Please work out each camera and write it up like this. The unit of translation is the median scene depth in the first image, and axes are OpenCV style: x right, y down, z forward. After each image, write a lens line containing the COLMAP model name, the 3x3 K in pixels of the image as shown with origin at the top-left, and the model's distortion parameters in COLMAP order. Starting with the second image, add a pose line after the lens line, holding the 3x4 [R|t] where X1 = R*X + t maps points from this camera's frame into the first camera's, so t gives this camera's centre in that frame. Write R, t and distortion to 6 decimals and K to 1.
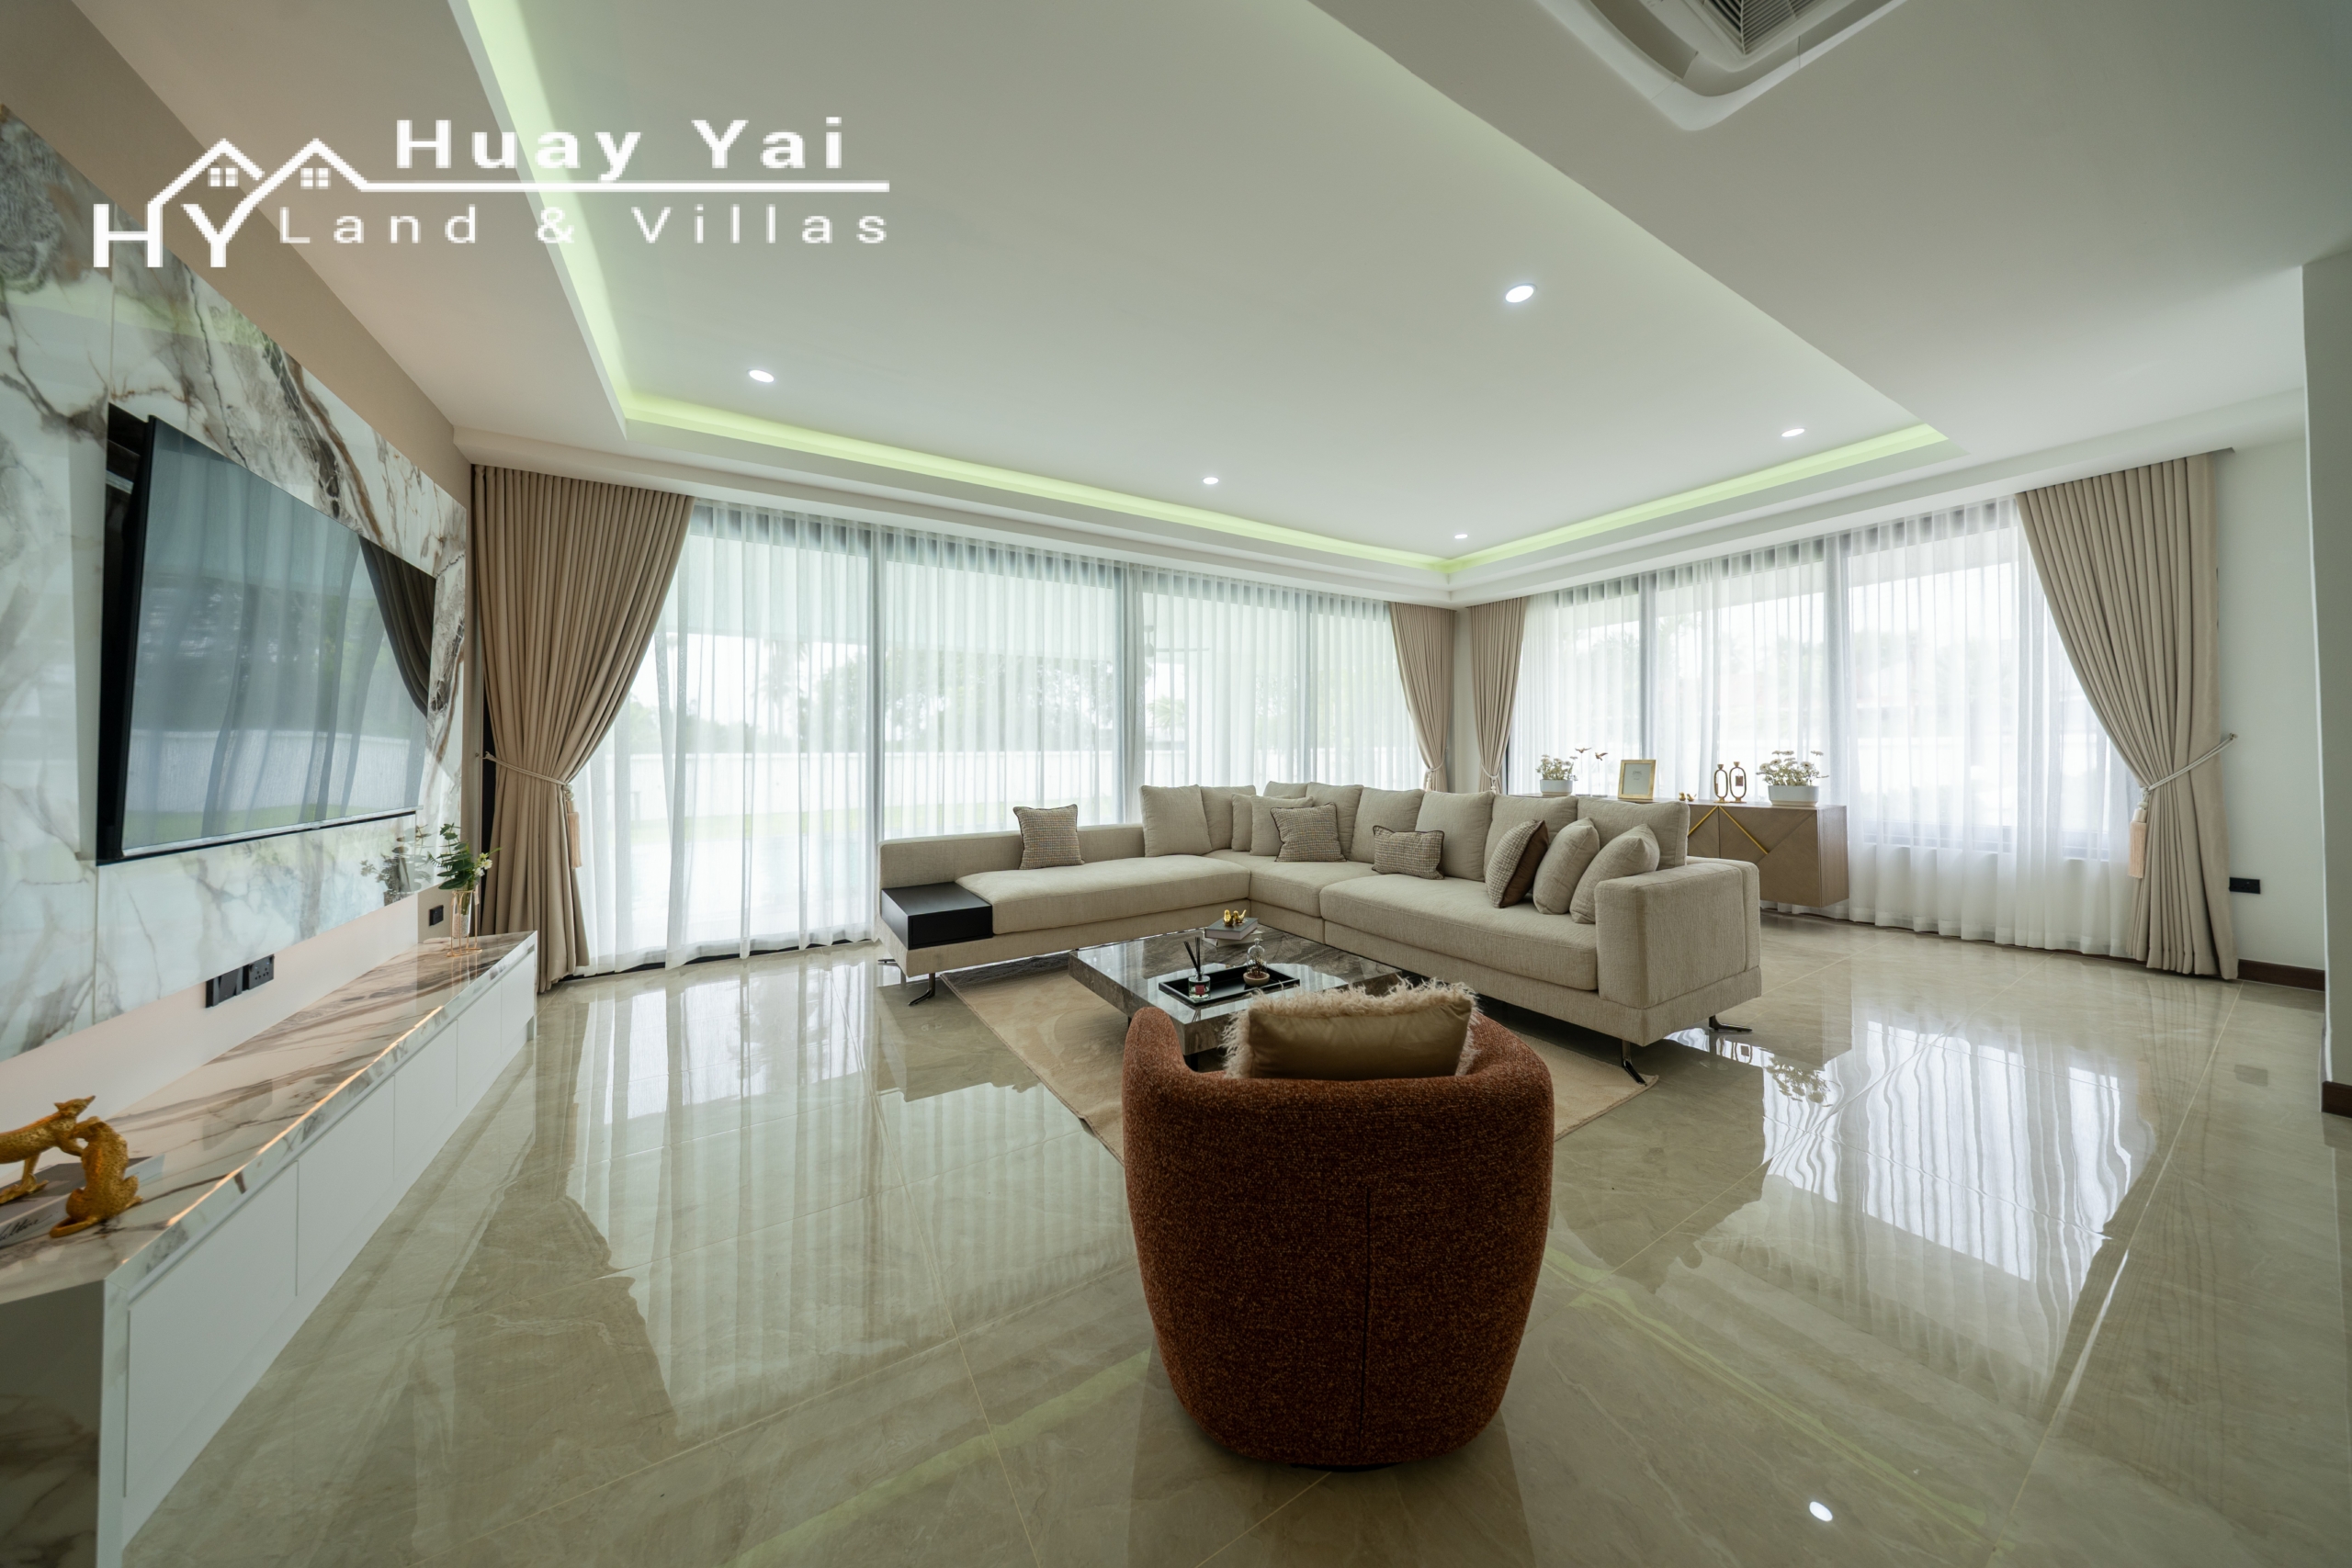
lens RADIAL K [[694.1, 0, 1188.7], [0, 694.1, 741.7], [0, 0, 1]] dist [-0.006501, 0.000033]
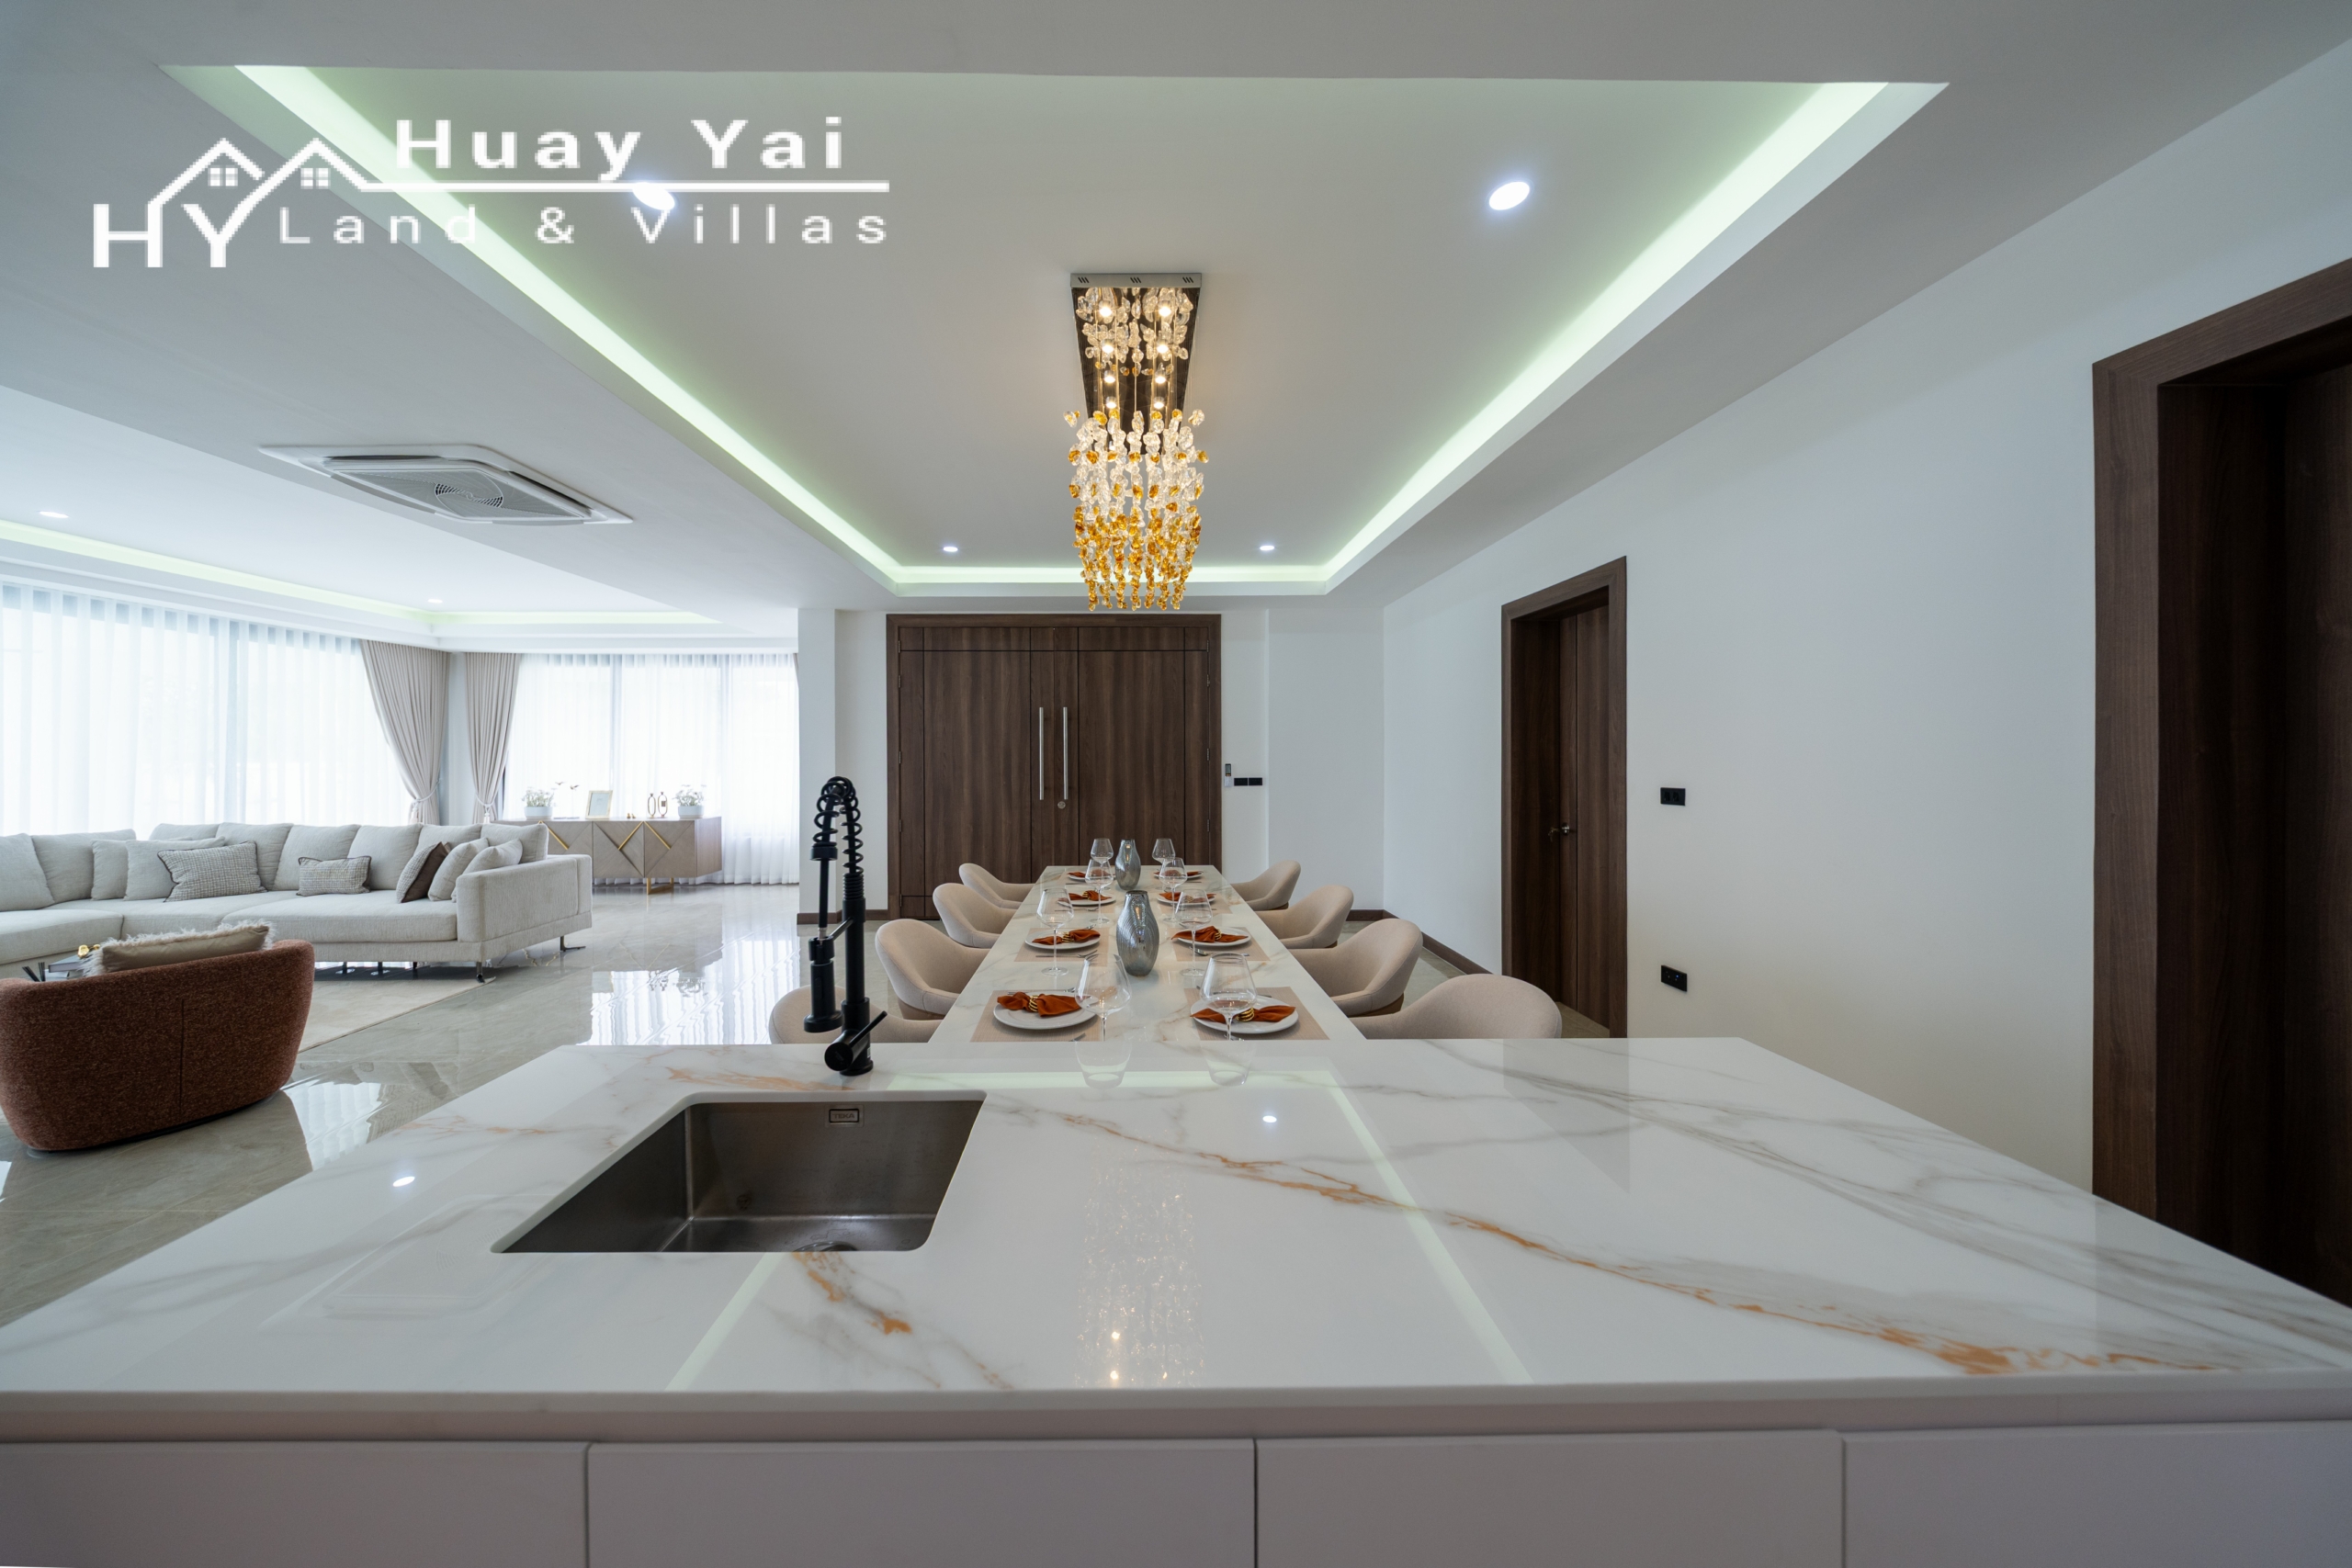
lens RADIAL K [[694.1, 0, 1099.0], [0, 694.1, 770.5], [0, 0, 1]] dist [-0.006501, 0.000033]
pose [[0.511445, -0.001151, 0.859315, -0.040285], [-0.018909, 0.999742, 0.012593, -0.063232], [-0.859108, -0.022690, 0.511291, -0.710747]]
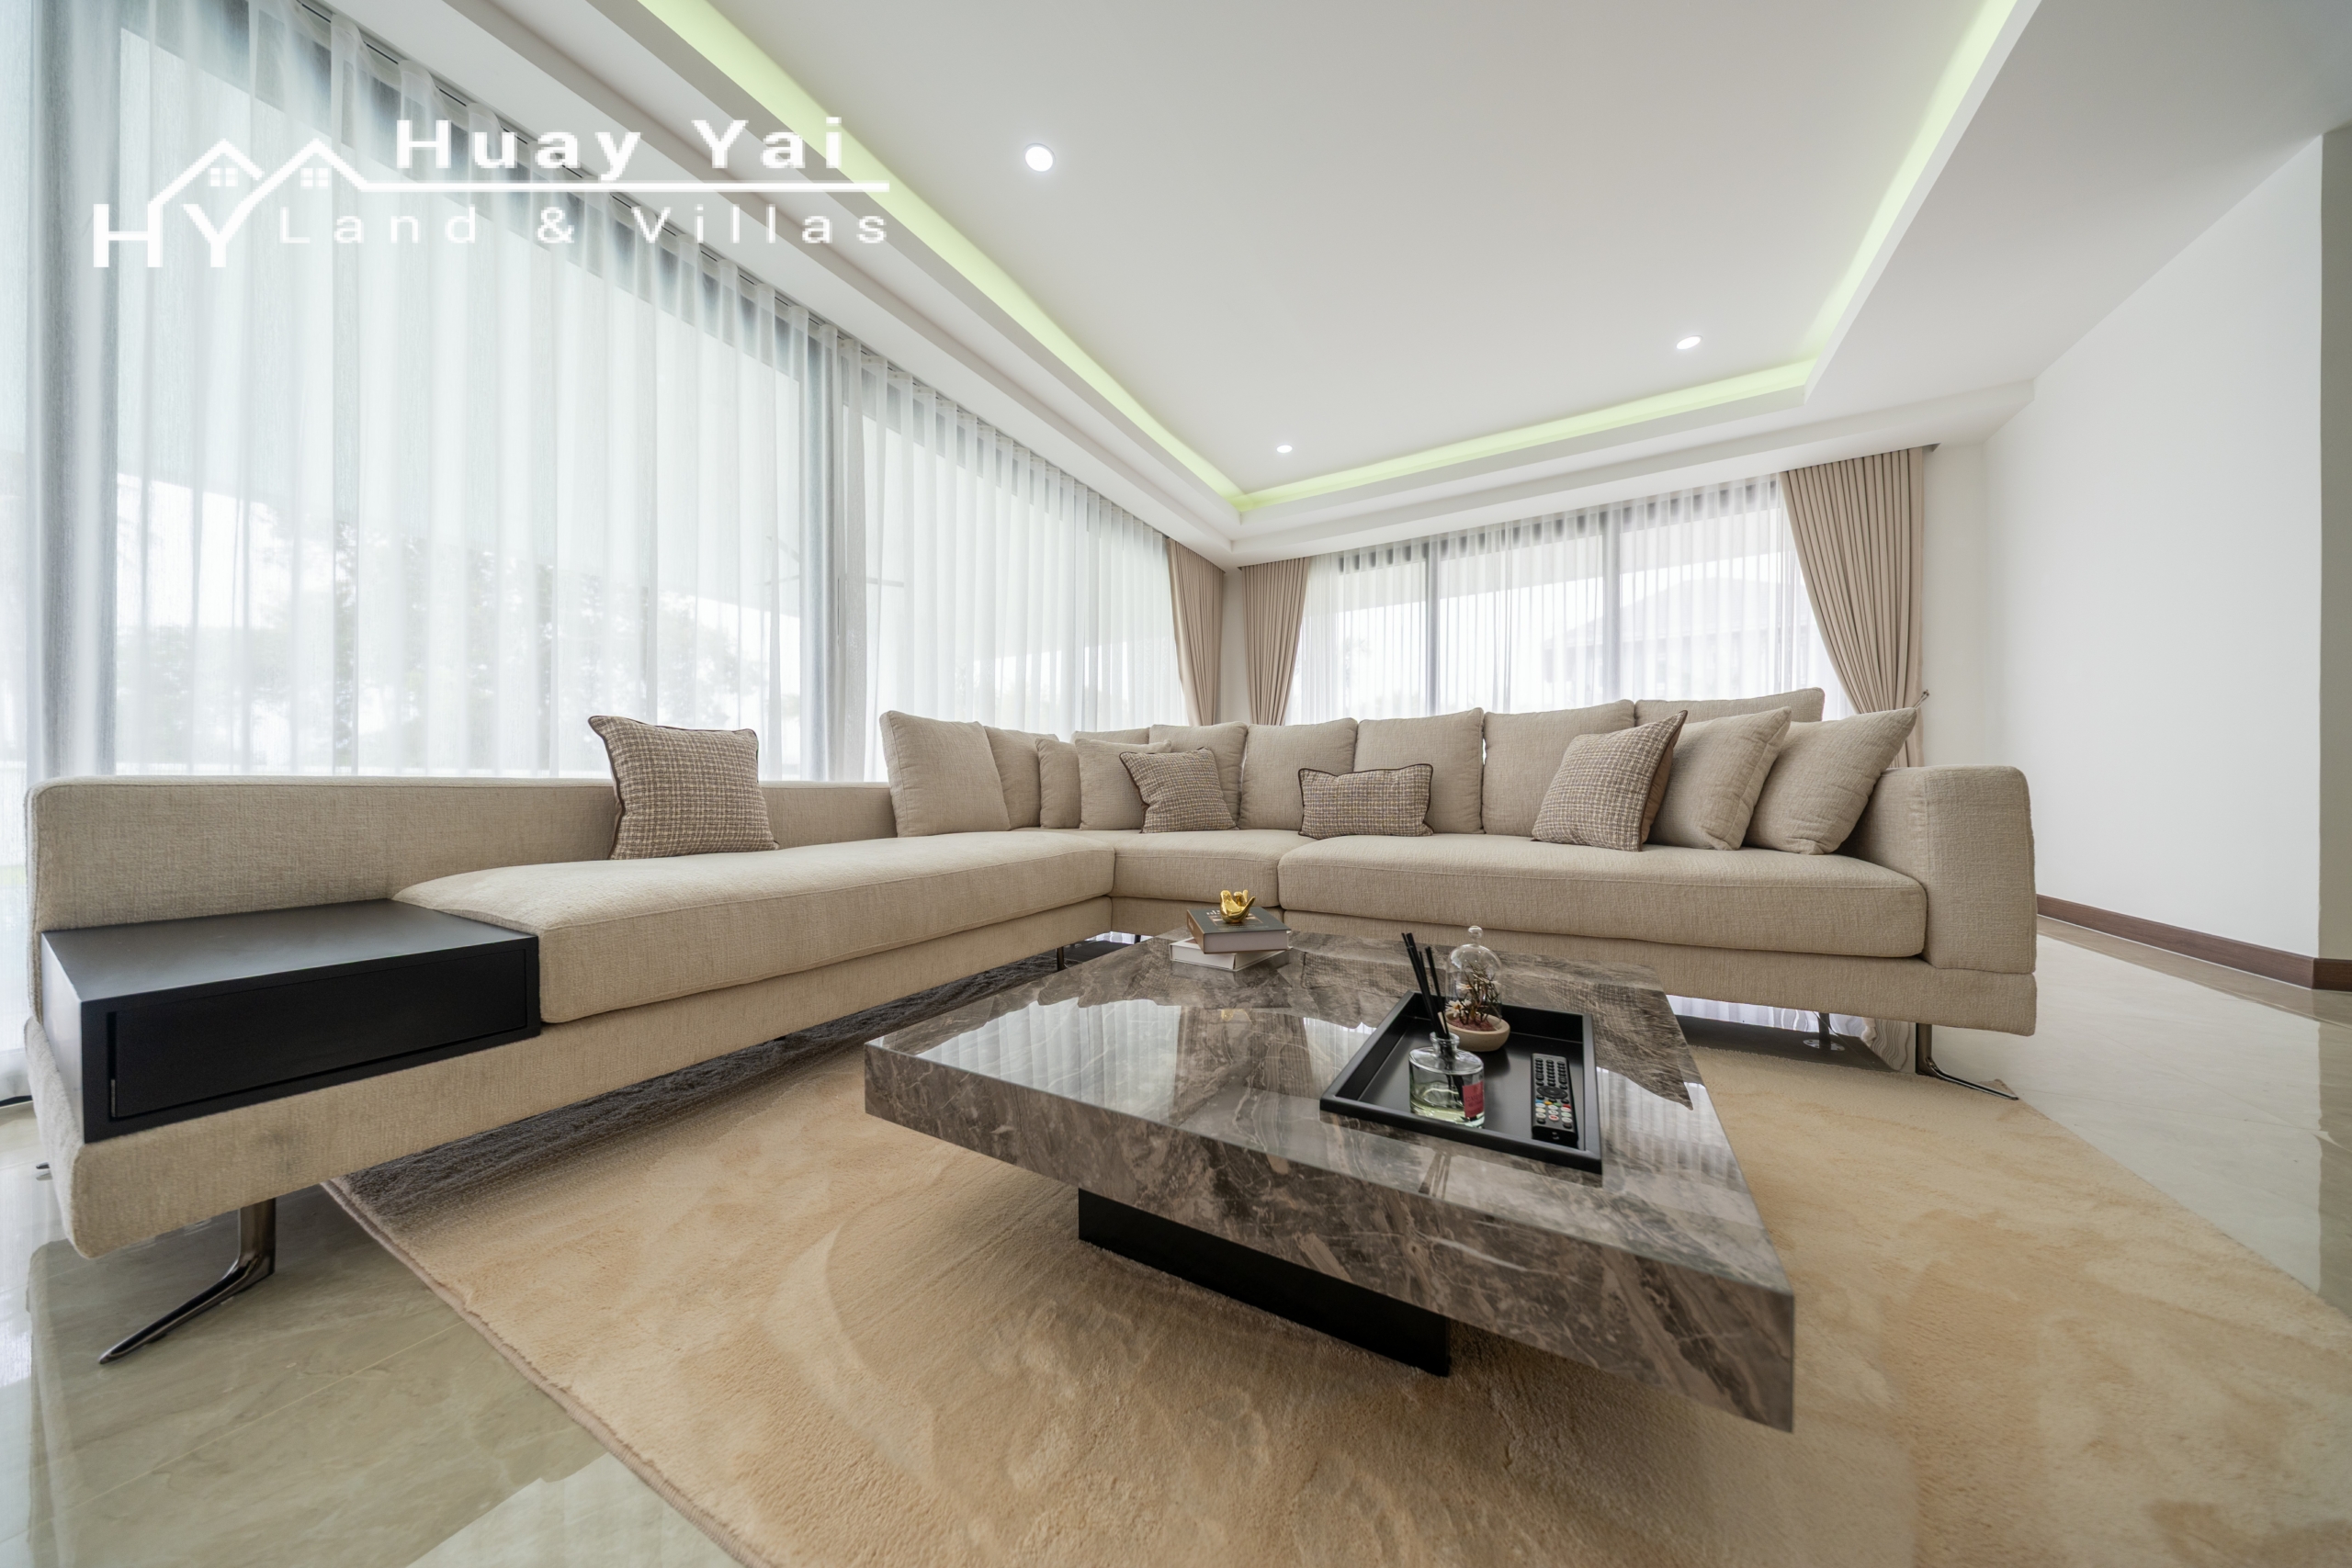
lens RADIAL K [[694.1, 0, 1175.2], [0, 694.1, 795.5], [0, 0, 1]] dist [-0.006501, 0.000033]
pose [[0.879516, 0.001033, 0.475869, -0.133285], [-0.012620, 0.999697, 0.021155, 0.122225], [-0.475702, -0.024612, 0.879262, 0.440113]]
